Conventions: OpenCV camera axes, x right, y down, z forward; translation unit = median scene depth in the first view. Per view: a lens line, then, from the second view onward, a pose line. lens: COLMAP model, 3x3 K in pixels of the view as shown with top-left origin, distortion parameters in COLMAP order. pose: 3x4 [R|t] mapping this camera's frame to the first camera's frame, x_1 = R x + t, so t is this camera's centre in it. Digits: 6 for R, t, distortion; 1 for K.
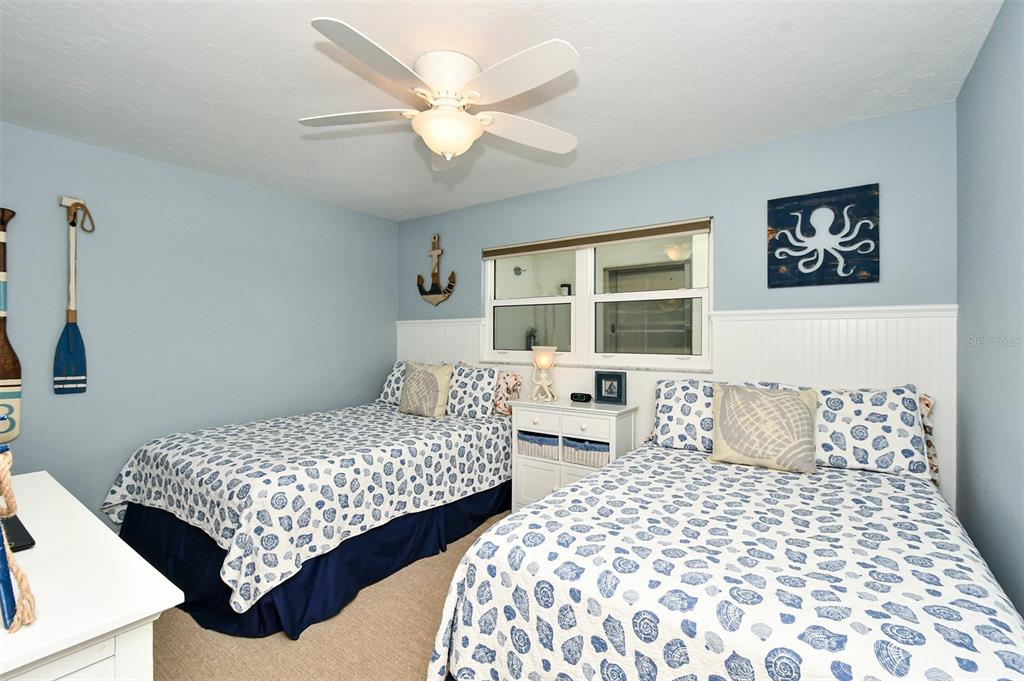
lens RADIAL K [[446.0, 0, 515.4], [0, 446.0, 337.4], [0, 0, 1]] dist [0.002754, -0.003902]
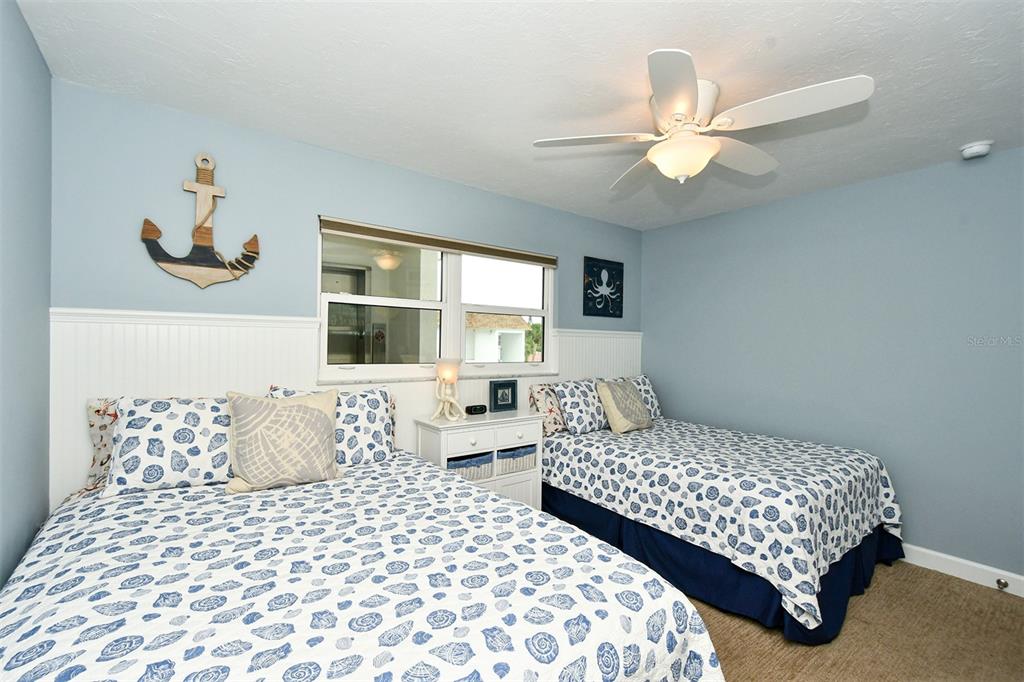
lens RADIAL K [[446.0, 0, 514.9], [0, 446.0, 343.2], [0, 0, 1]] dist [0.002754, -0.003902]
pose [[0.312309, 0.002142, 0.949978, -0.766387], [-0.016068, 0.999866, 0.003028, -0.015100], [-0.949845, -0.016210, 0.312302, 0.628477]]
